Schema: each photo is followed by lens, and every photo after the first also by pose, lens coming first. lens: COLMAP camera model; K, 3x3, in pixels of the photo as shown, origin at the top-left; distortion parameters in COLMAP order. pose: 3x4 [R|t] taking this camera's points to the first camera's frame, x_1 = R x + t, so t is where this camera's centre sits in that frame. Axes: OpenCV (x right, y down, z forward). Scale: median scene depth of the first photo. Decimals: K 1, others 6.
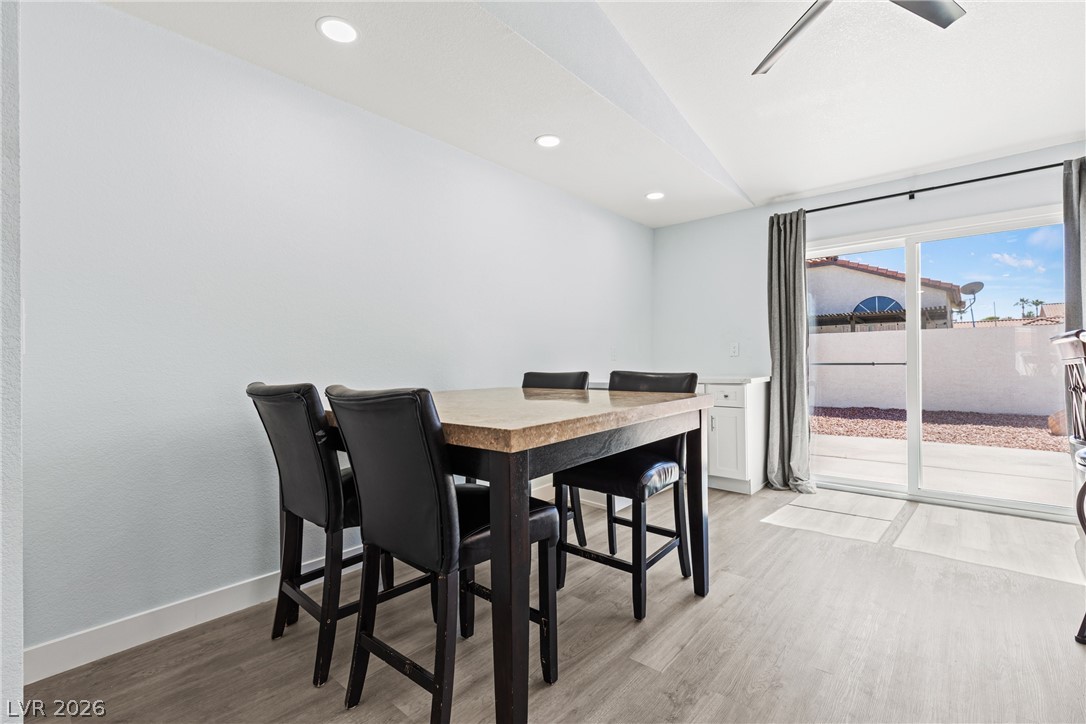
lens RADIAL K [[484.1, 0, 549.3], [0, 484.1, 359.1], [0, 0, 1]] dist [-0.000947, -0.000324]
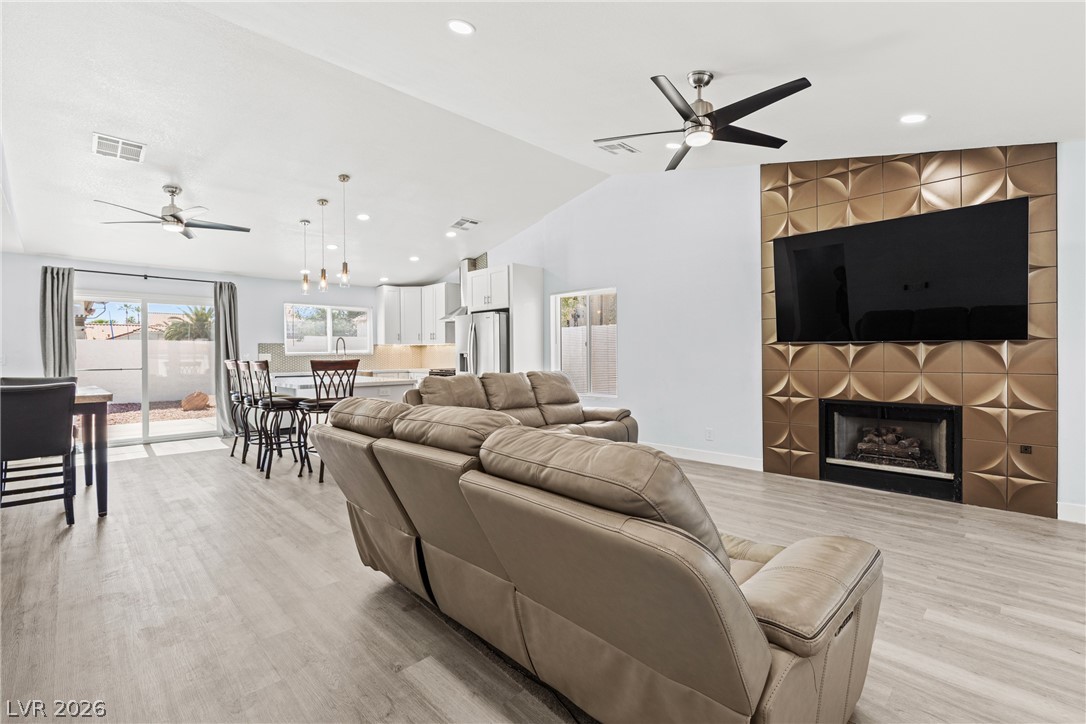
lens RADIAL K [[486.6, 0, 545.5], [0, 486.6, 357.4], [0, 0, 1]] dist [0.001573, -0.000283]
pose [[0.081324, 0.004952, 0.996675, -0.969359], [0.001222, 0.999986, -0.005068, -0.021683], [-0.996687, 0.001630, 0.081317, -0.663634]]
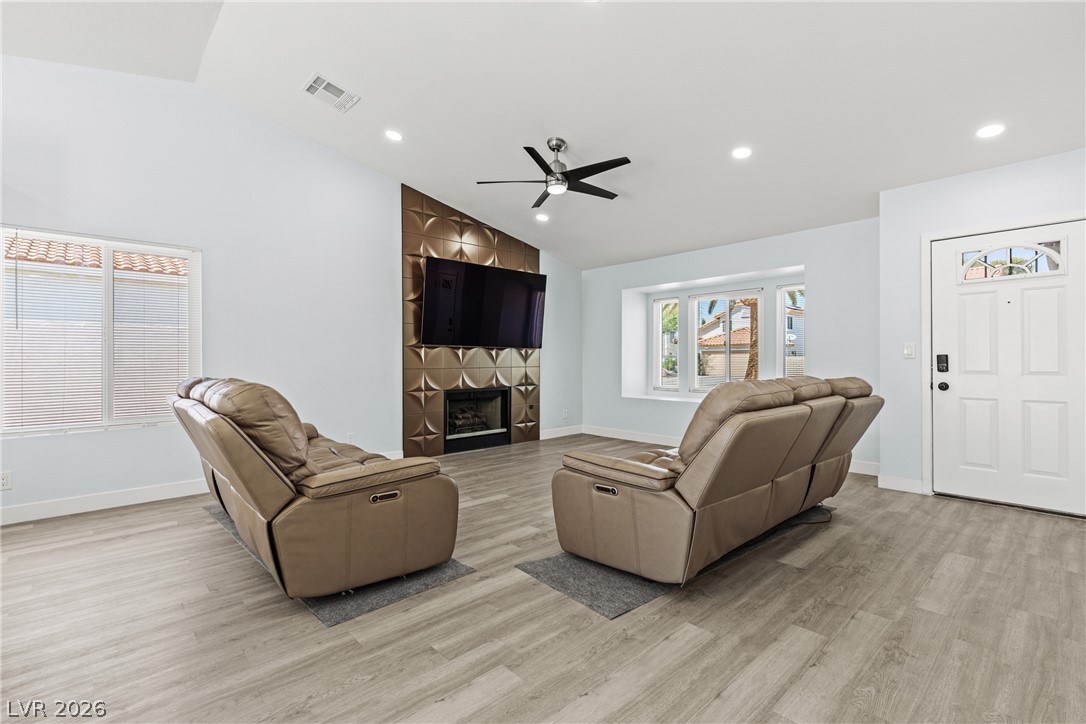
lens RADIAL K [[486.0, 0, 550.6], [0, 486.0, 360.7], [0, 0, 1]] dist [0.000221, -0.000329]
pose [[-0.994382, 0.016665, 0.104533, -0.180786], [0.015866, 0.999838, -0.008475, 0.001093], [-0.104657, -0.006769, -0.994485, 0.281581]]
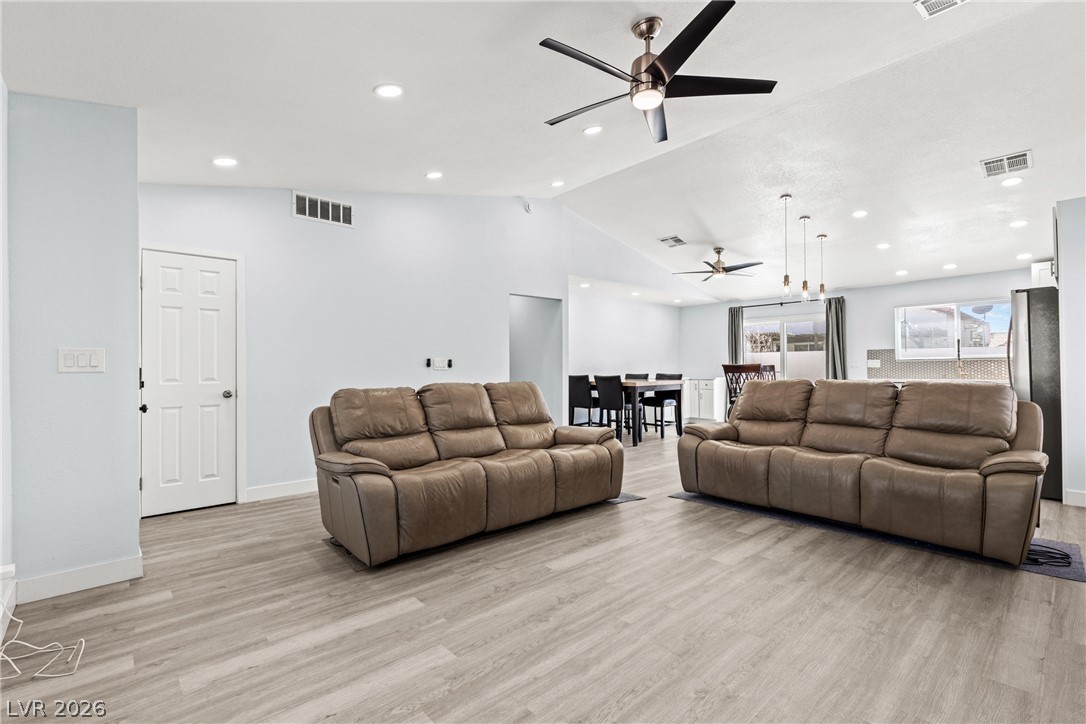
lens RADIAL K [[484.0, 0, 547.5], [0, 484.0, 363.3], [0, 0, 1]] dist [0.001620, -0.000585]
pose [[0.992690, 0.004334, -0.120617, -0.142674], [-0.005230, 0.999961, -0.007111, -0.011499], [0.120581, 0.007690, 0.992674, -1.608574]]
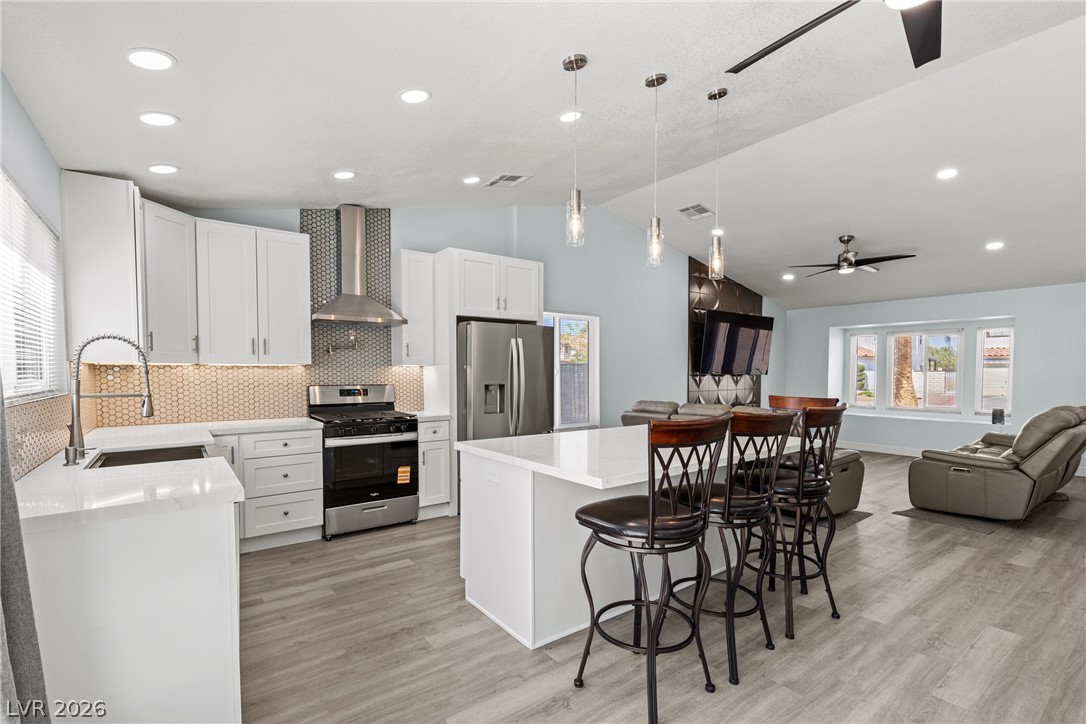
lens RADIAL K [[495.2, 0, 551.3], [0, 495.2, 386.3], [0, 0, 1]] dist [0.001264, 0.000290]
pose [[-0.977470, 0.004690, 0.211023, 0.545234], [0.010038, 0.999655, 0.024280, -0.072163], [-0.210837, 0.025851, -0.977179, 1.007398]]
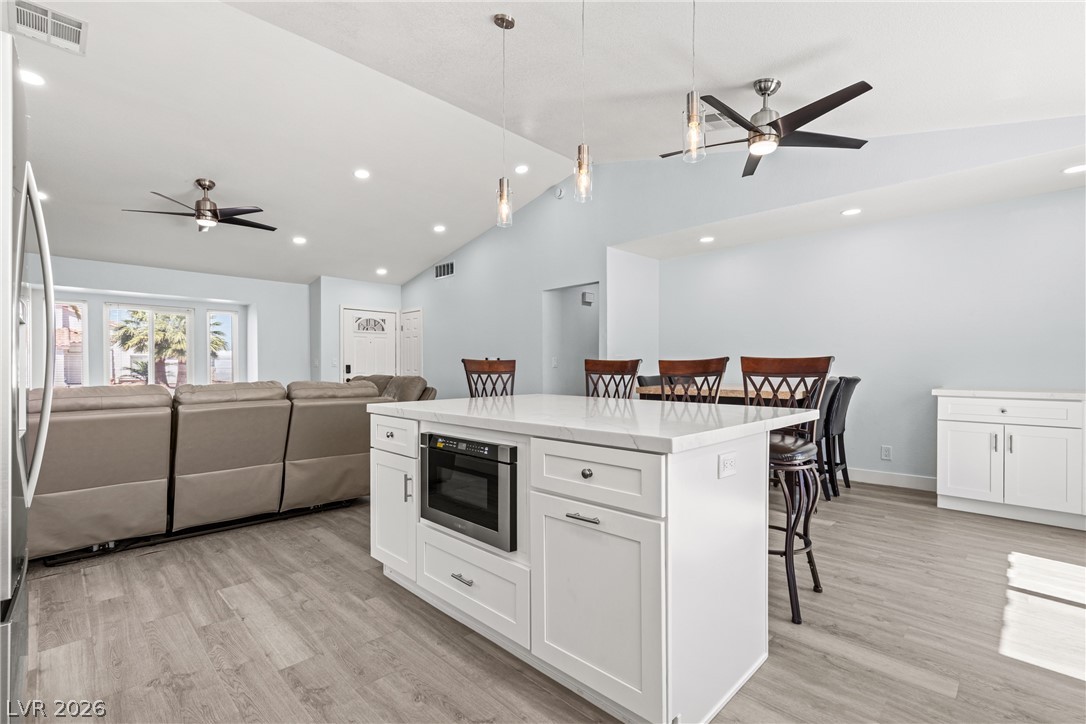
lens RADIAL K [[490.0, 0, 548.2], [0, 490.0, 371.4], [0, 0, 1]] dist [0.001327, -0.000165]
pose [[-0.068658, 0.021985, -0.997398, 1.239452], [0.006024, 0.999748, 0.021622, -0.021311], [0.997622, -0.004523, -0.068774, 0.185039]]
